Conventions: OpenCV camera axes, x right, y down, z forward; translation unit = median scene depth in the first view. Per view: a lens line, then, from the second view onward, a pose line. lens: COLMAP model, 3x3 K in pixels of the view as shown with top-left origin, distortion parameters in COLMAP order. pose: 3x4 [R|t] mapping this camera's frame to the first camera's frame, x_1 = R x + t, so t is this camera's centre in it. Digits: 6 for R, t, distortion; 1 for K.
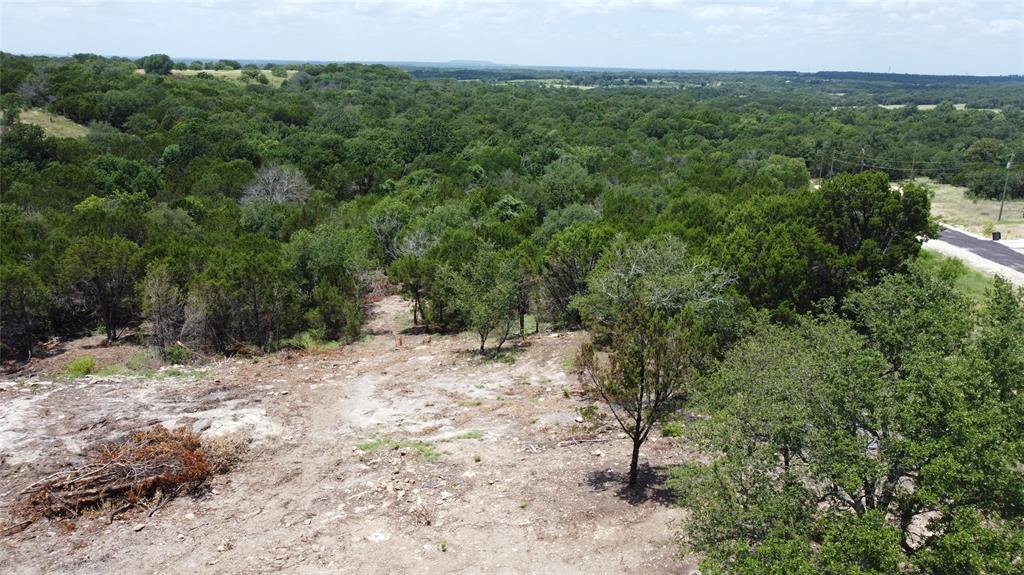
lens RADIAL K [[774.8, 0, 510.5], [0, 774.8, 290.9], [0, 0, 1]] dist [0.000860, -0.007761]
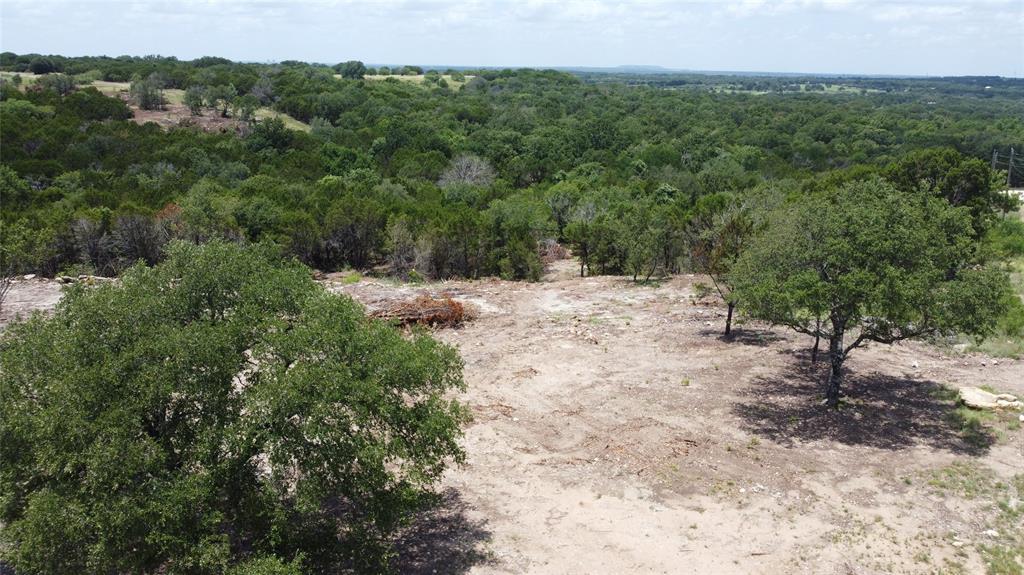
lens RADIAL K [[774.8, 0, 510.5], [0, 774.8, 290.9], [0, 0, 1]] dist [0.000860, -0.007761]
pose [[0.978403, 0.053911, -0.199552, 0.005870], [-0.055135, 0.998479, -0.000578, 0.029726], [0.199217, 0.011568, 0.979887, -0.099801]]
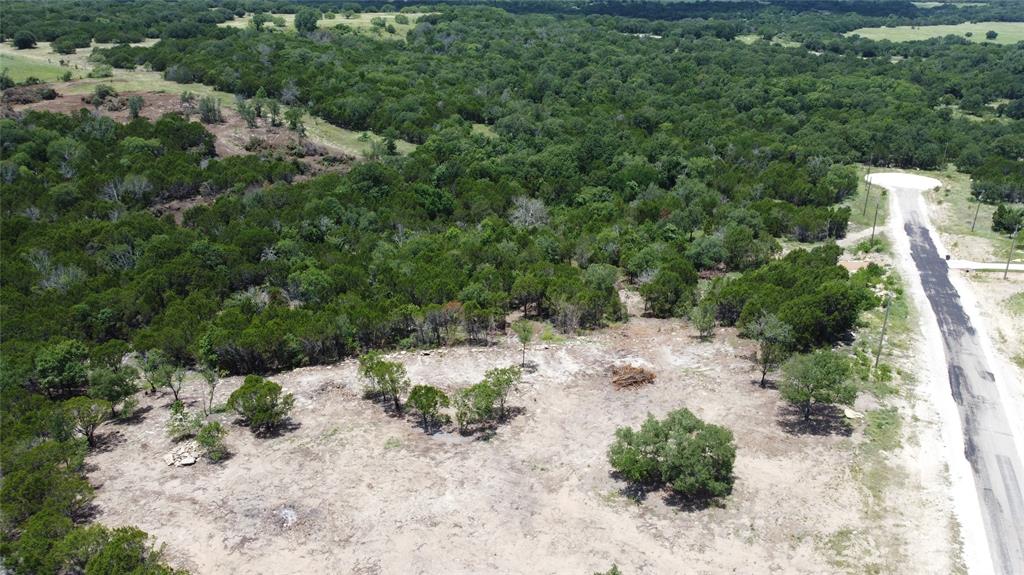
lens RADIAL K [[776.5, 0, 510.7], [0, 776.5, 285.4], [0, 0, 1]] dist [0.000200, -0.009521]
pose [[0.996561, 0.024182, -0.079257, -0.137791], [-0.014530, 0.992648, 0.120162, -0.120111], [0.081580, -0.118597, 0.989585, -0.502498]]
